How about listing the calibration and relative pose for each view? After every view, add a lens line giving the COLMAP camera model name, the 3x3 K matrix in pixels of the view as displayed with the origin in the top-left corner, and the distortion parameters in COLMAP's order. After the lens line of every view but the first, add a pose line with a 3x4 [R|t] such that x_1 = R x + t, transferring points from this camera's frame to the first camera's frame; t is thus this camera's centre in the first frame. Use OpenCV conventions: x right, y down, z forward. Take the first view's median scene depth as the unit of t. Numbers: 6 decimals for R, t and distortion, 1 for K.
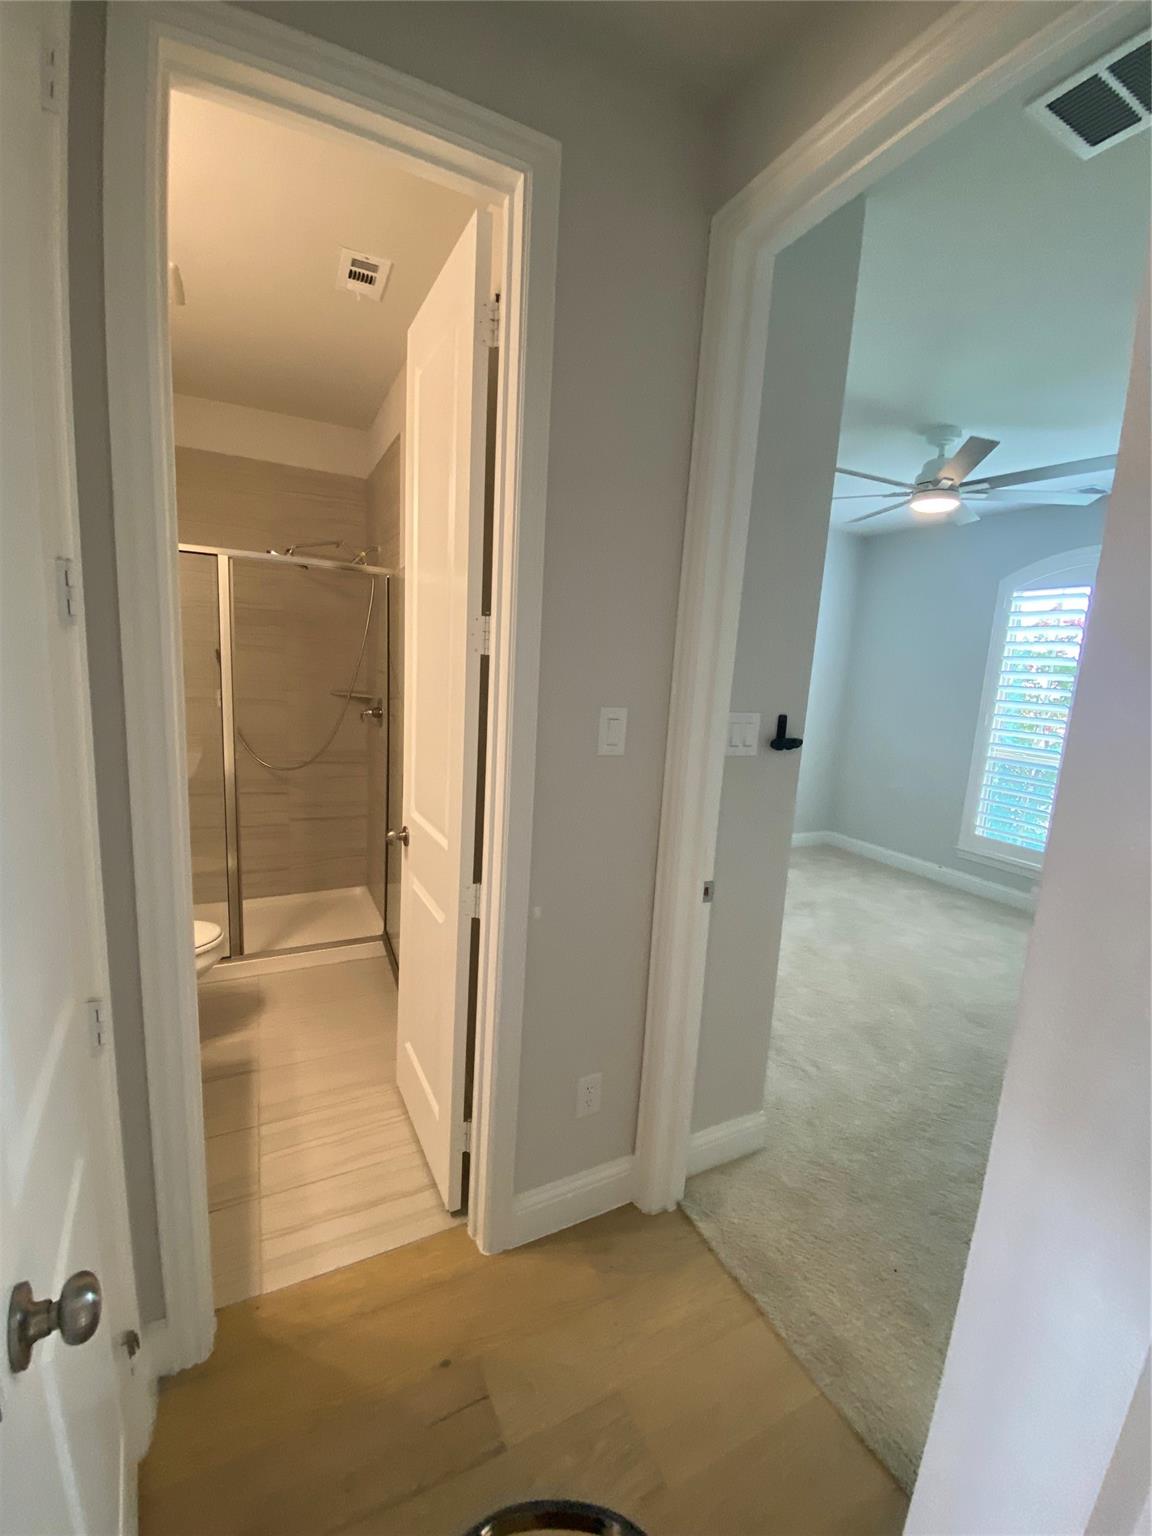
lens RADIAL K [[634.9, 0, 575.1], [0, 634.9, 786.3], [0, 0, 1]] dist [0.013177, -0.000068]
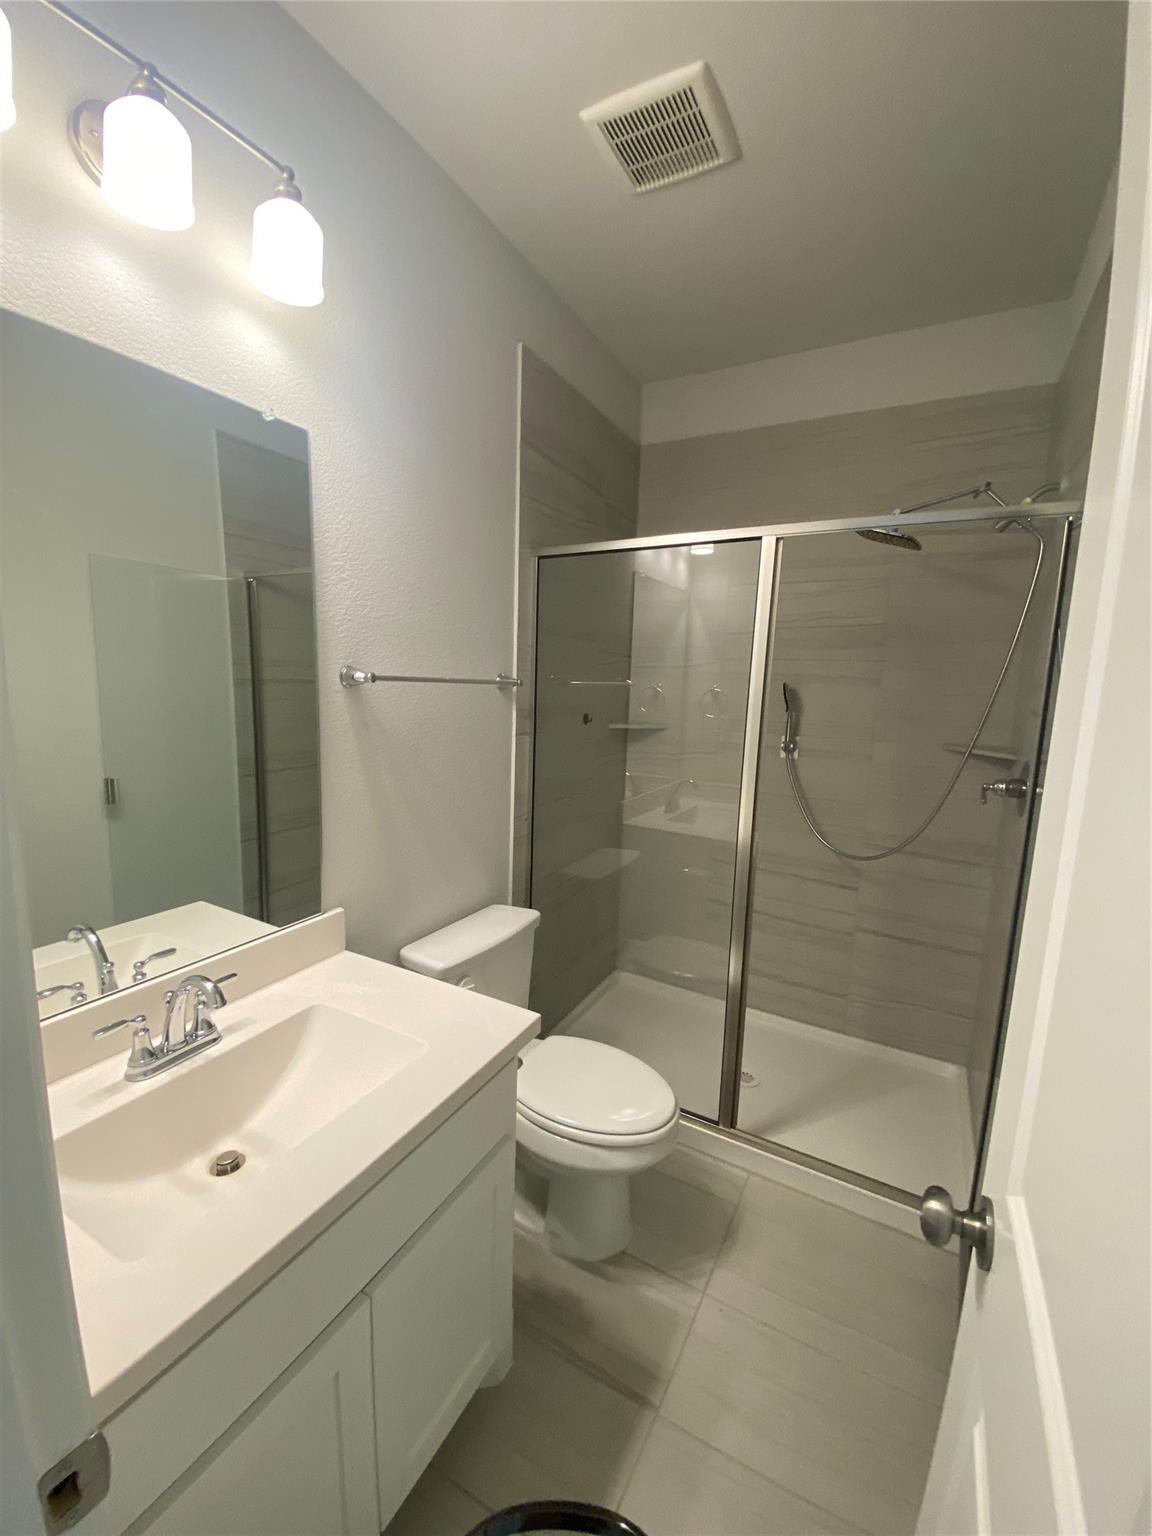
lens RADIAL K [[634.9, 0, 575.1], [0, 634.9, 786.3], [0, 0, 1]] dist [0.013177, -0.000068]
pose [[0.579125, 0.085138, -0.810781, -0.090879], [-0.149402, 0.988772, -0.002886, -0.060594], [0.801432, 0.122804, 0.585343, 0.387565]]
